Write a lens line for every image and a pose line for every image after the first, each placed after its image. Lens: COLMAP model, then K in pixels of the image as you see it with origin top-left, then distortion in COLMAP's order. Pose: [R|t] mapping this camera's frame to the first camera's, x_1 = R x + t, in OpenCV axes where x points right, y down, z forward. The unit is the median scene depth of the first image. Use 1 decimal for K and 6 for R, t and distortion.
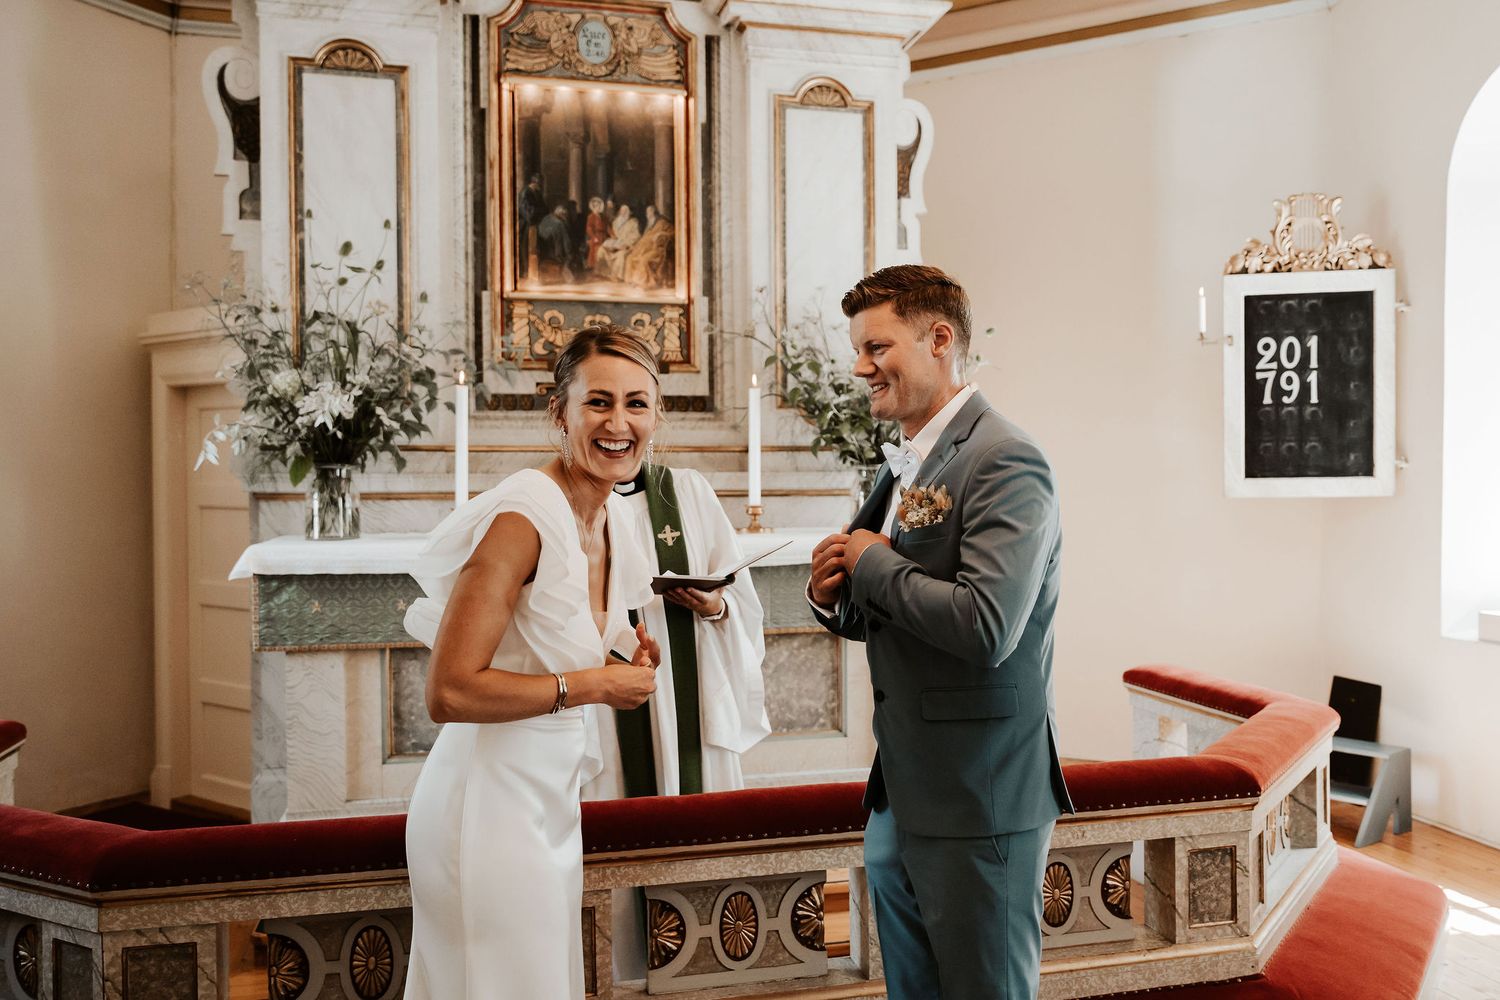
lens RADIAL K [[1358.6, 0, 869.2], [0, 1358.6, 520.3], [0, 0, 1]] dist [-0.012995, 0.002329]
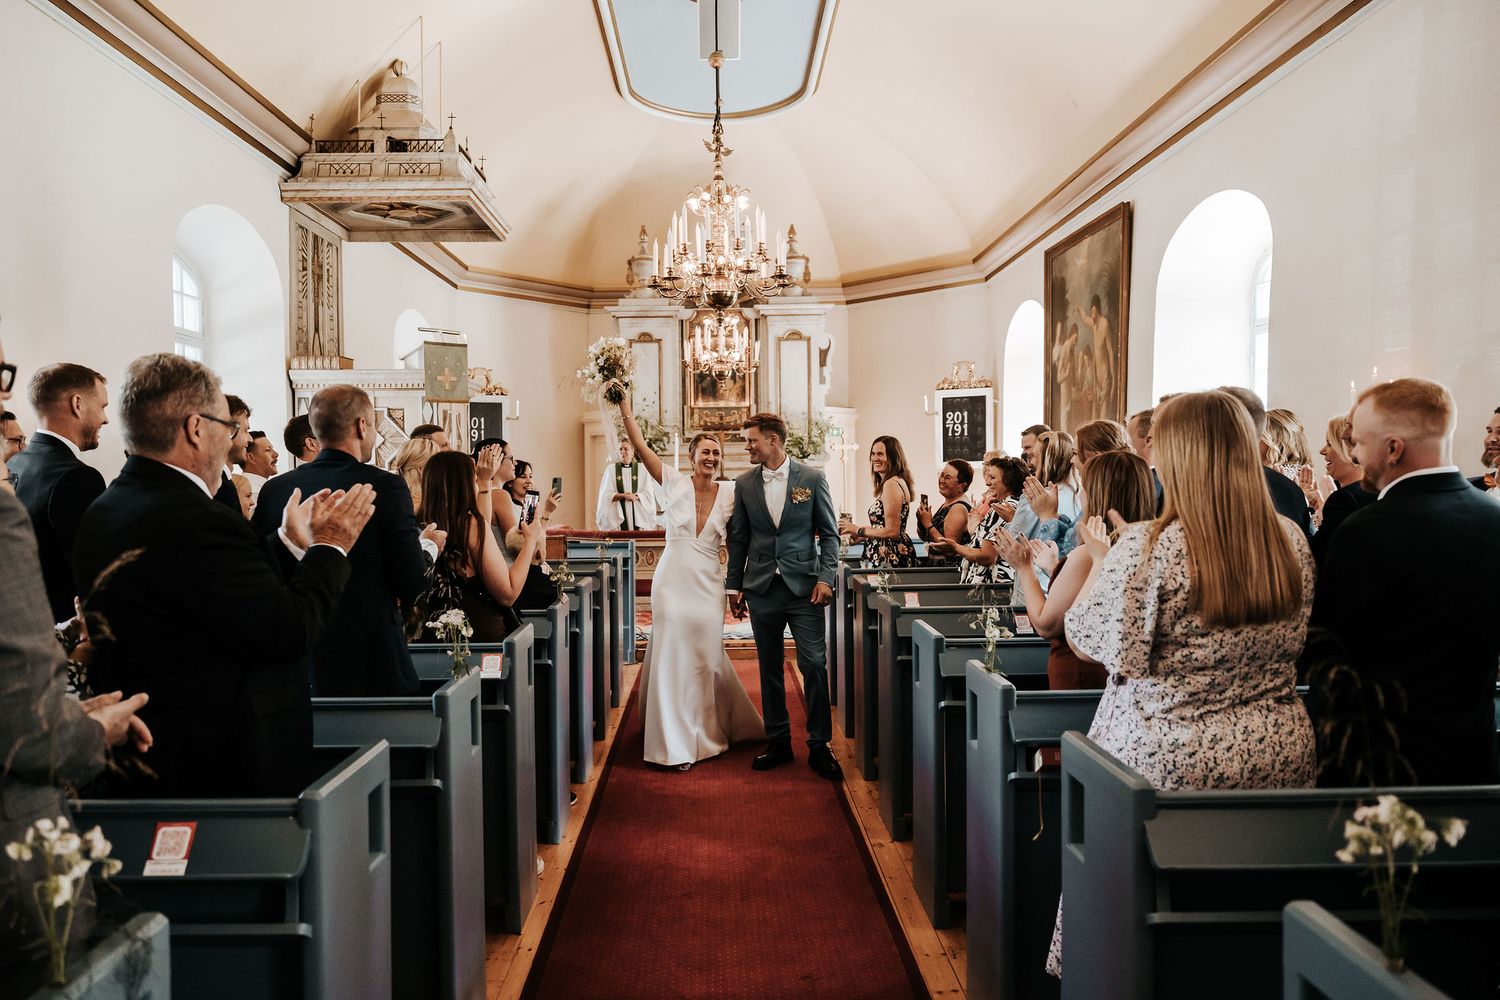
lens RADIAL K [[1080.6, 0, 746.4], [0, 1080.6, 526.8], [0, 0, 1]] dist [-0.020698, 0.000029]
pose [[0.963009, 0.007245, -0.269373, 0.544391], [-0.000487, 0.999684, 0.025144, 0.052582], [0.269470, -0.024082, 0.962708, -1.421818]]
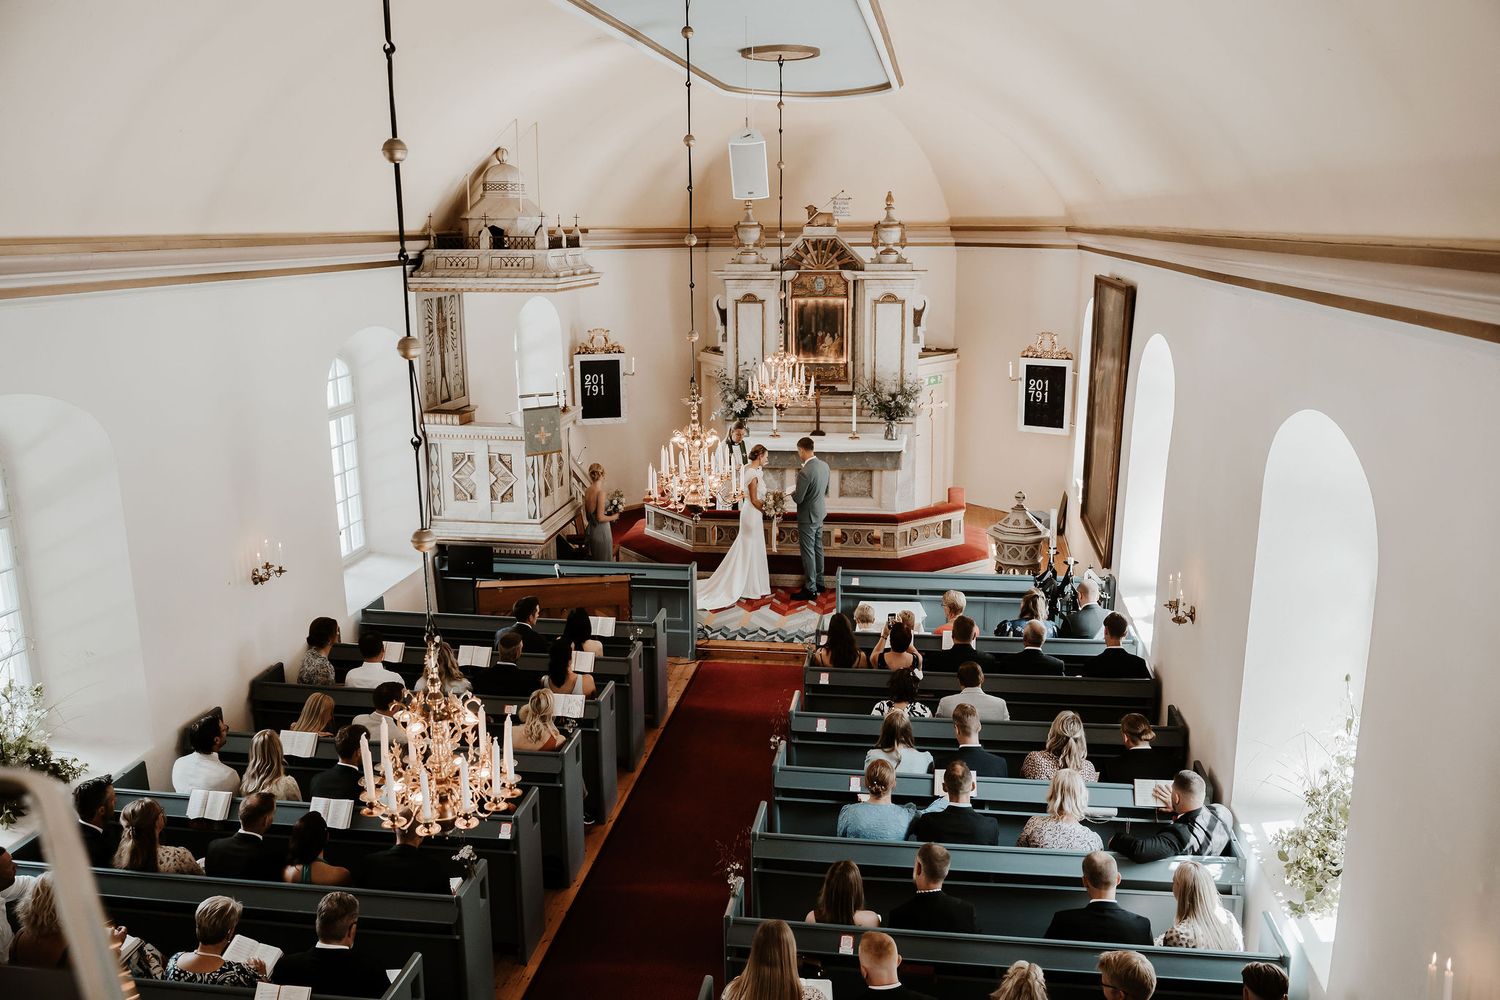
lens RADIAL K [[1210.8, 0, 803.8], [0, 1210.8, 505.0], [0, 0, 1]] dist [-0.005568, -0.002041]
pose [[0.917168, 0.098301, -0.386186, 0.979225], [-0.015840, 0.977325, 0.211153, -0.462327], [0.398186, -0.187545, 0.897928, -1.810987]]
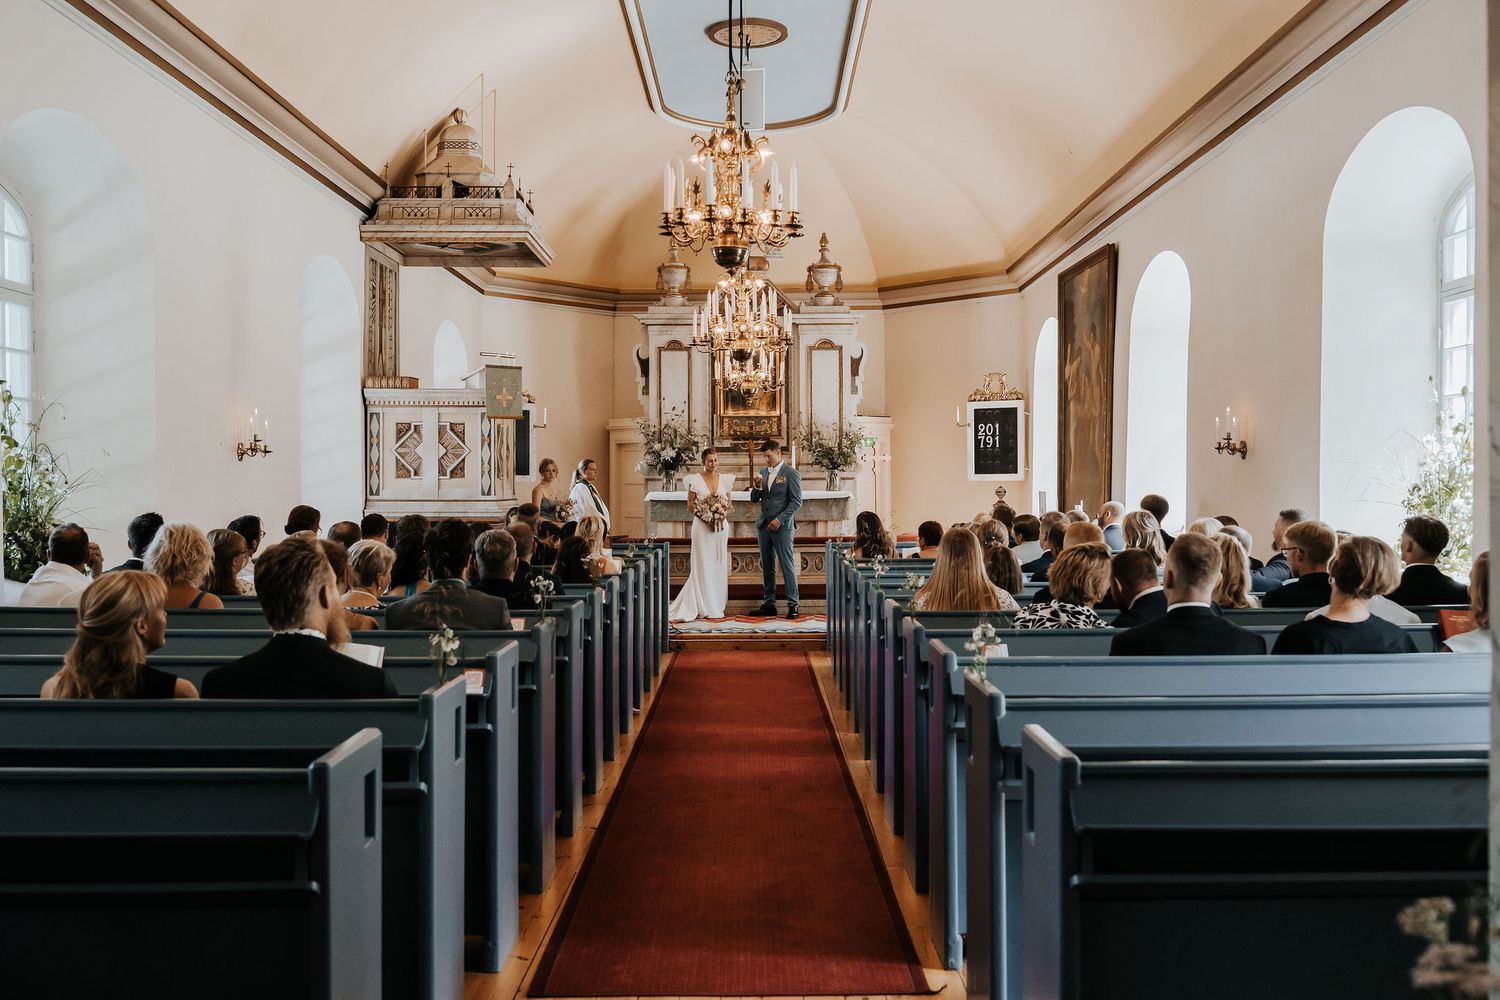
lens RADIAL K [[1444.5, 0, 811.5], [0, 1444.5, 516.2], [0, 0, 1]] dist [0.004064, 0.004409]
pose [[0.966213, 0.007304, -0.257641, 0.799786], [-0.008195, 0.999964, -0.002387, 0.072822], [0.257614, 0.004418, 0.966238, -2.180887]]
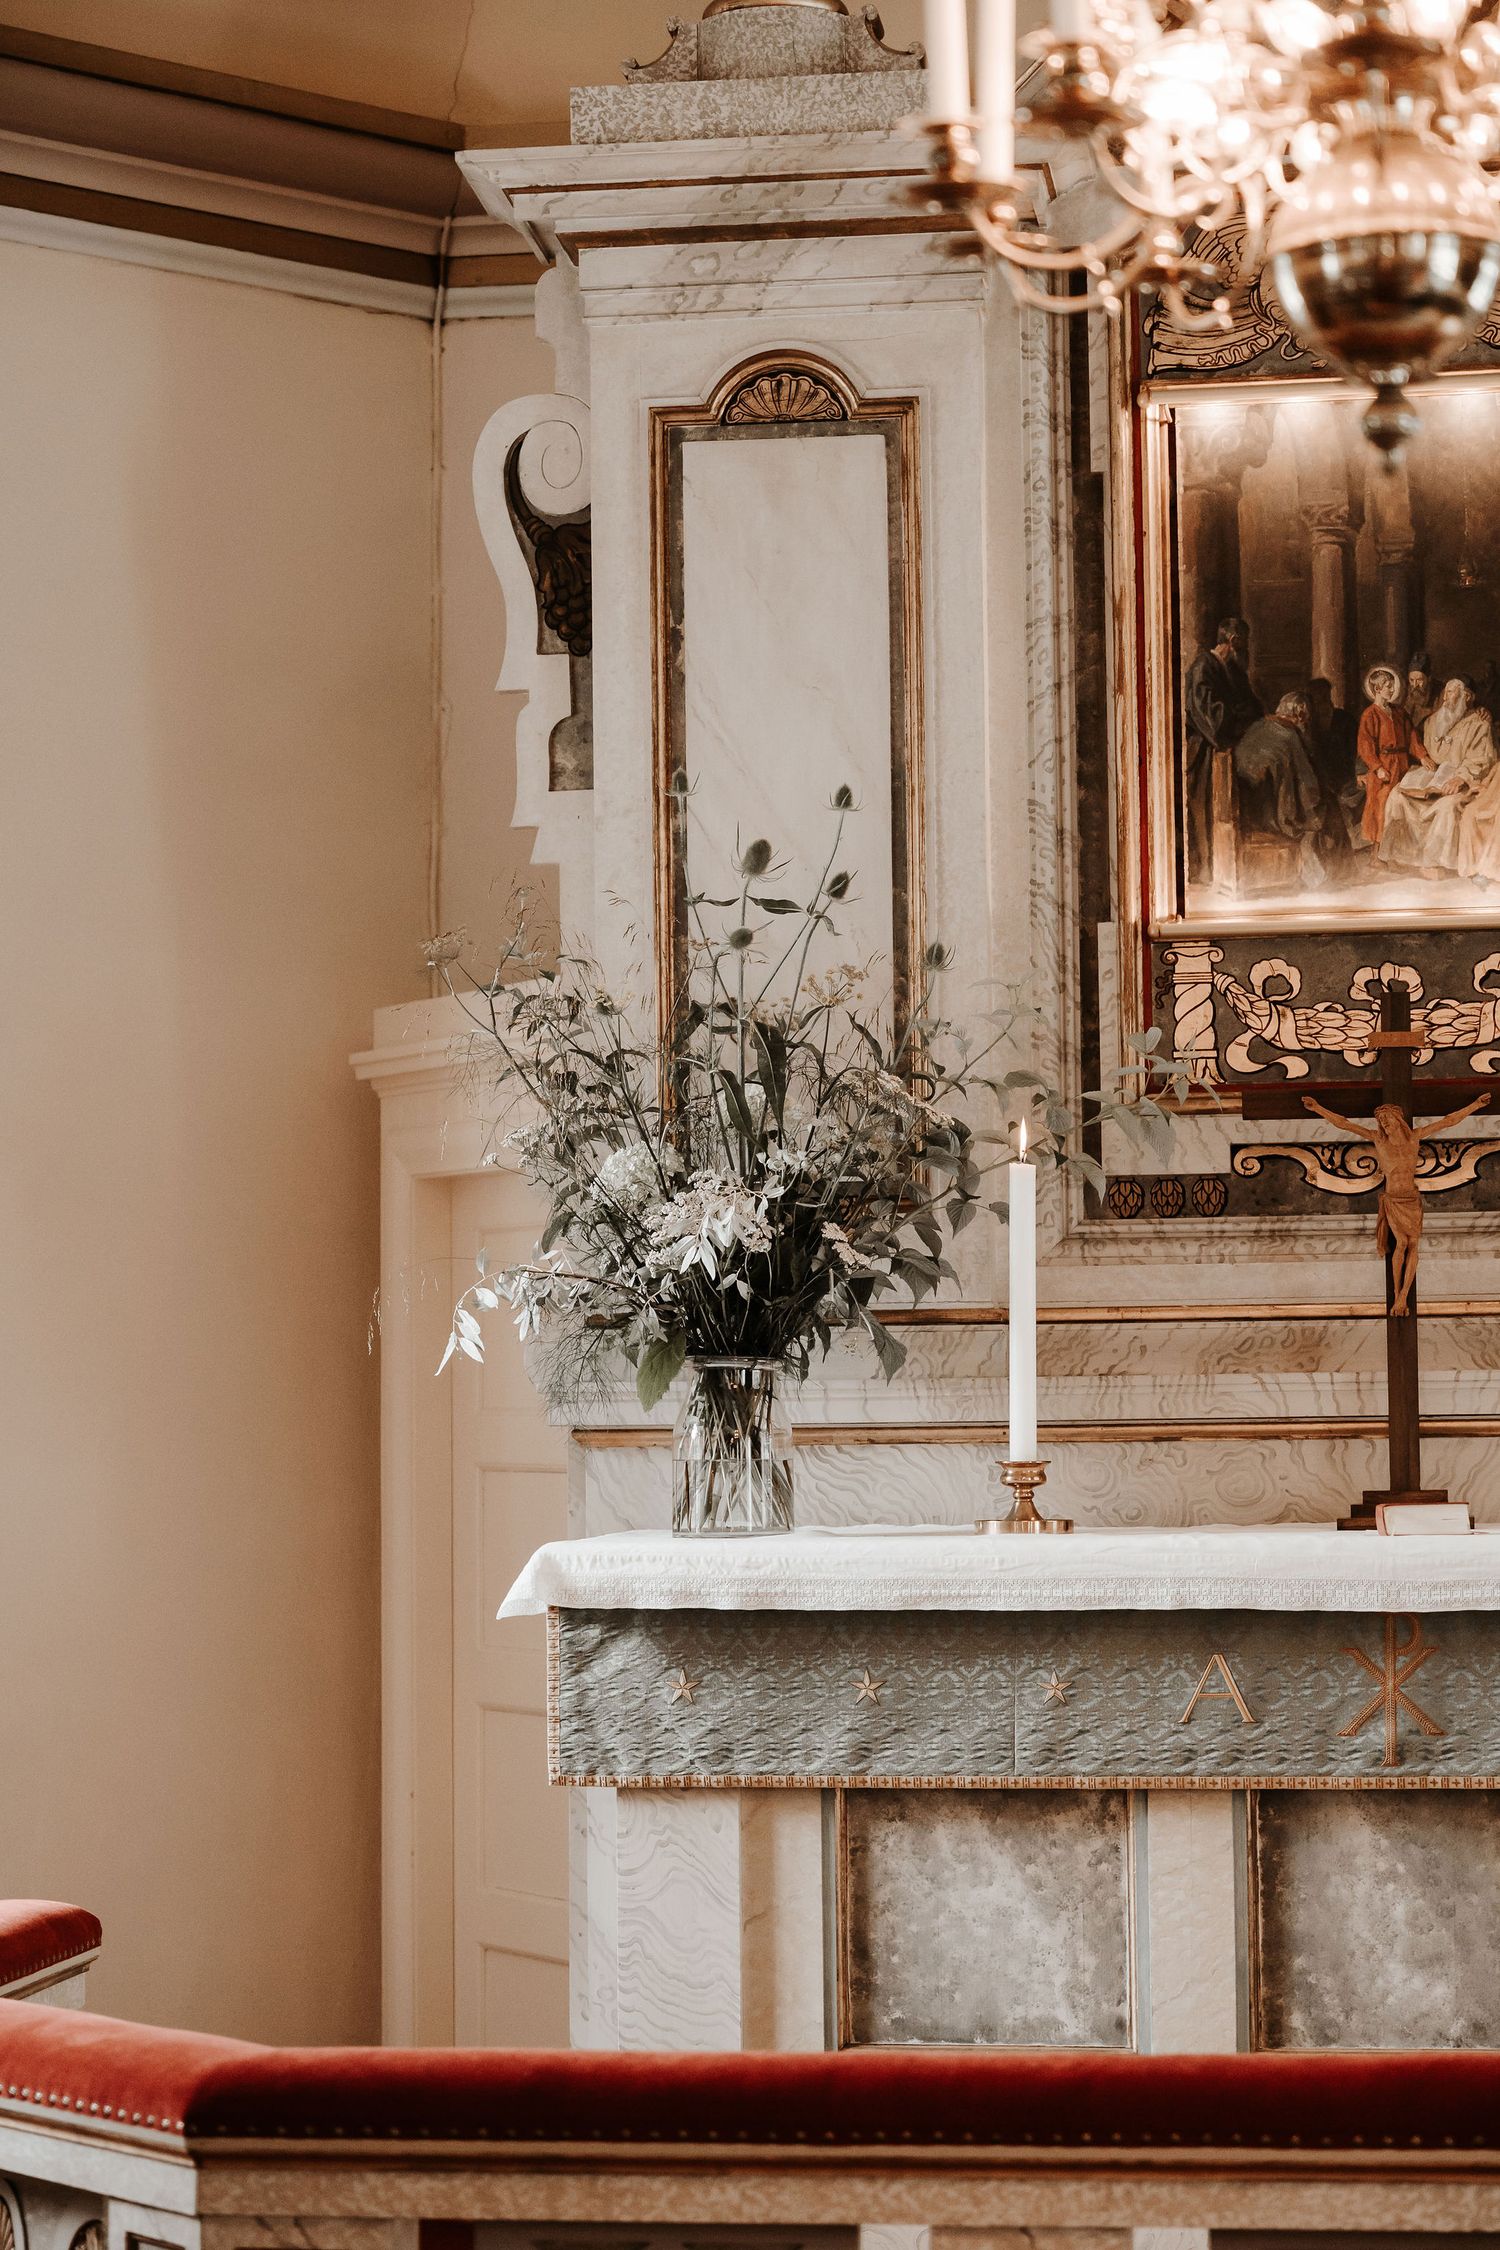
lens RADIAL K [[4706.6, 0, 746.2], [0, 4706.6, 1228.3], [0, 0, 1]] dist [0.015661, -0.139053]
pose [[0.908492, -0.025277, -0.417137, 0.199558], [-0.003018, 0.997746, -0.067031, 0.014908], [0.417891, 0.062156, 0.906368, -0.301032]]
